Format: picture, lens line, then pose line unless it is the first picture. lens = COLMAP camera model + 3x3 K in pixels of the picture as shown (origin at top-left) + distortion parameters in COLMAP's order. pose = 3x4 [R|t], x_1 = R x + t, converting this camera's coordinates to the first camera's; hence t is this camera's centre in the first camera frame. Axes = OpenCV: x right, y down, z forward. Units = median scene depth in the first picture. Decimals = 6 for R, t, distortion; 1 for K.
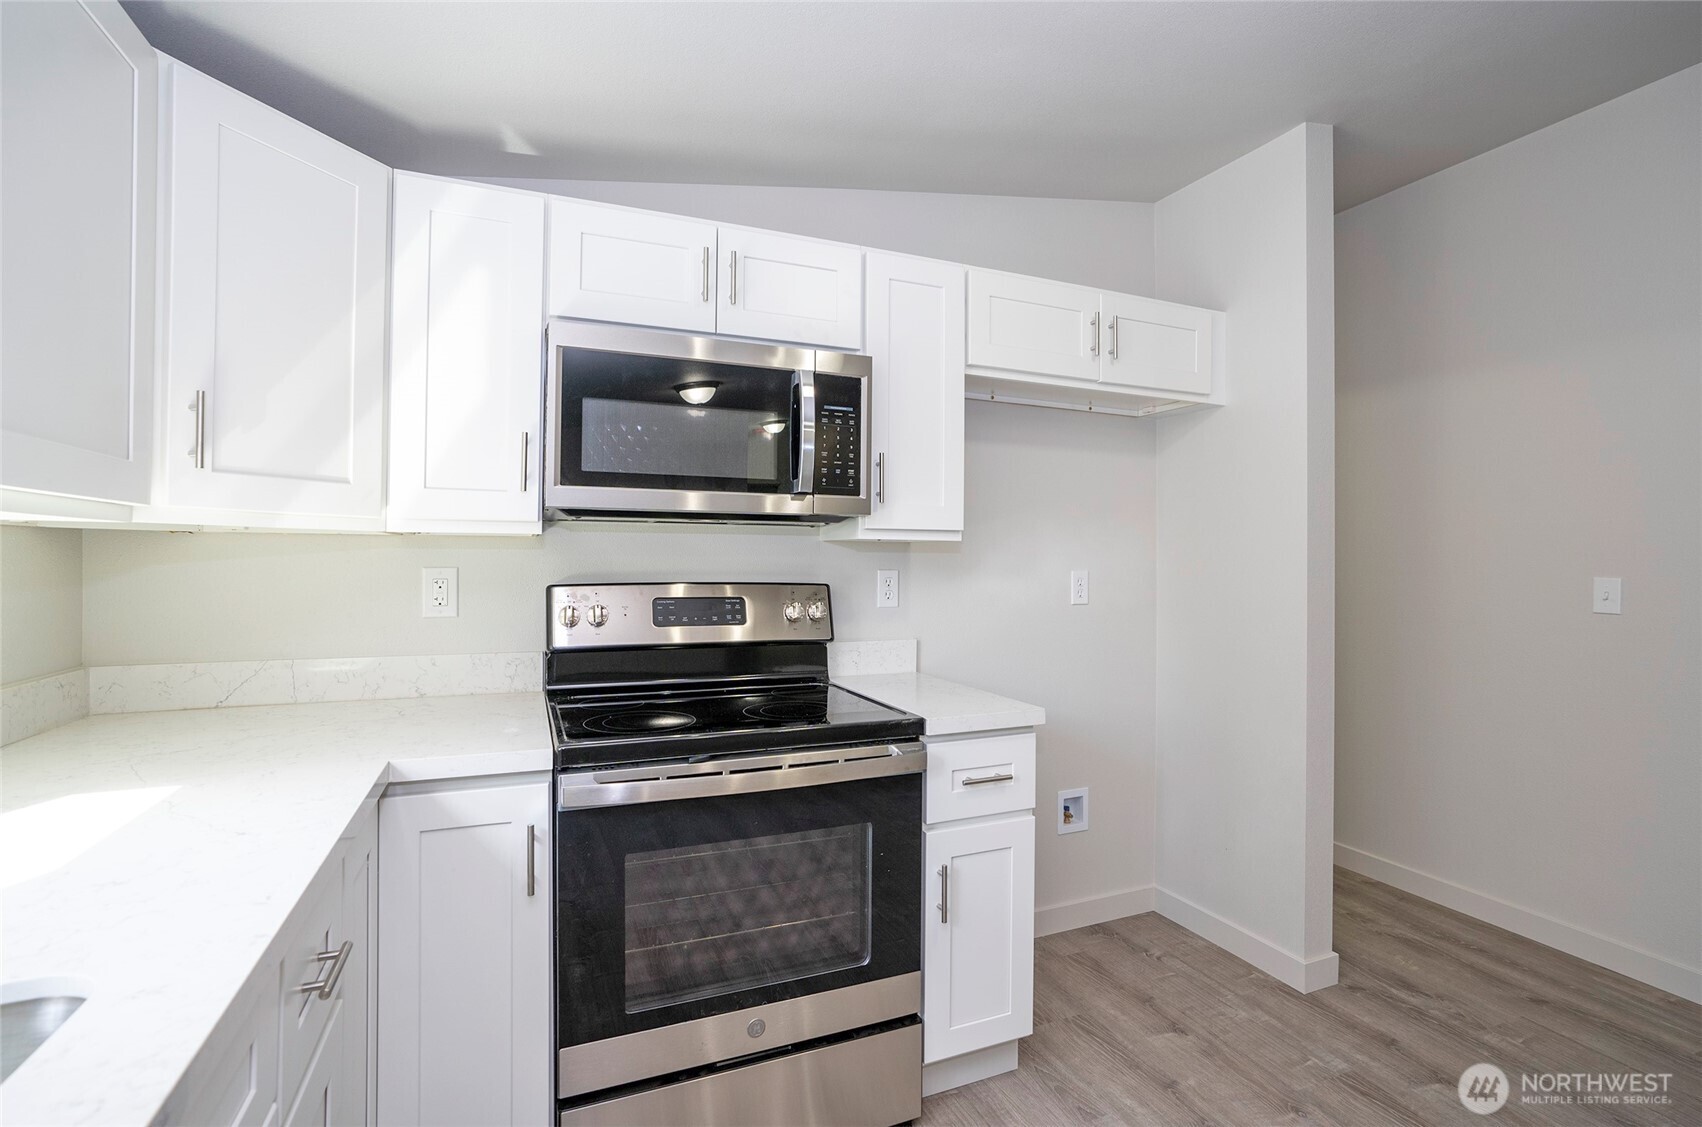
lens RADIAL K [[793.5, 0, 878.1], [0, 793.5, 553.0], [0, 0, 1]] dist [-0.021410, 0.000331]
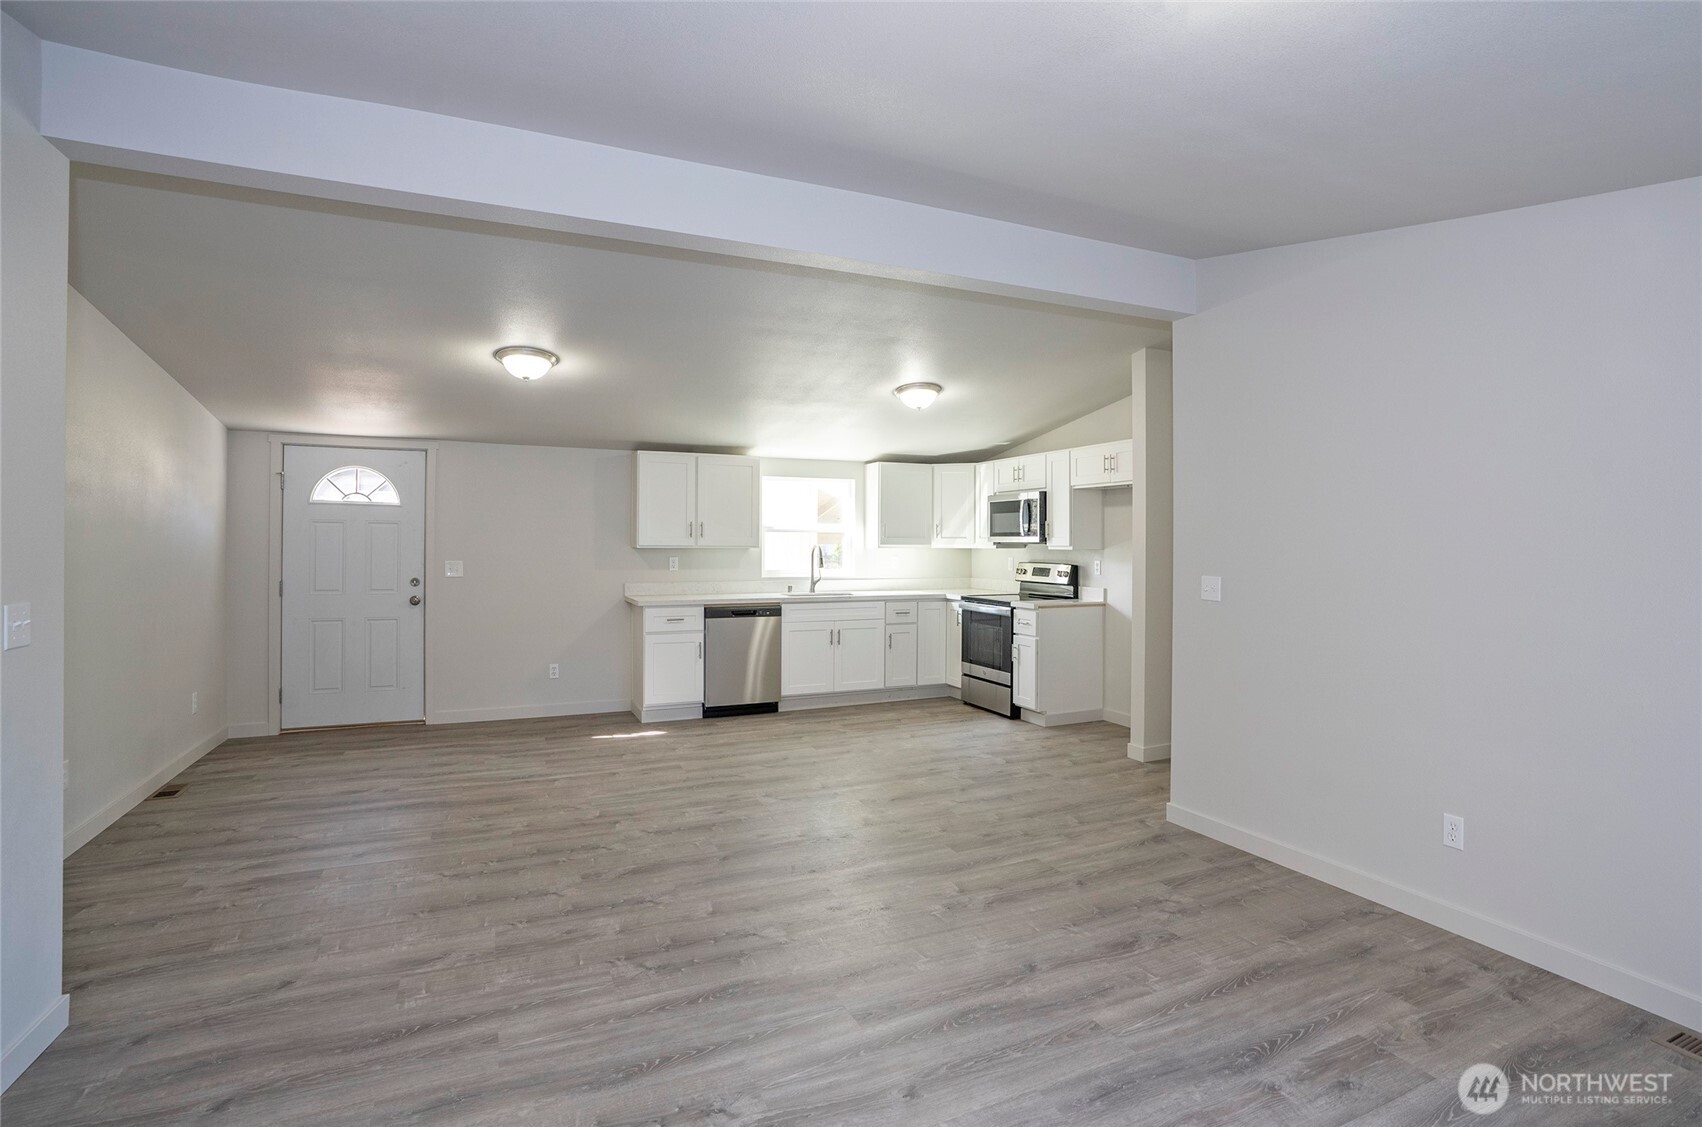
lens RADIAL K [[884.7, 0, 935.0], [0, 884.7, 538.2], [0, 0, 1]] dist [-0.039329, 0.001794]
pose [[0.078496, -0.010152, -0.996863, 3.547305], [0.004724, 0.999941, -0.009811, -0.030493], [0.996903, -0.003939, 0.078539, 0.324353]]
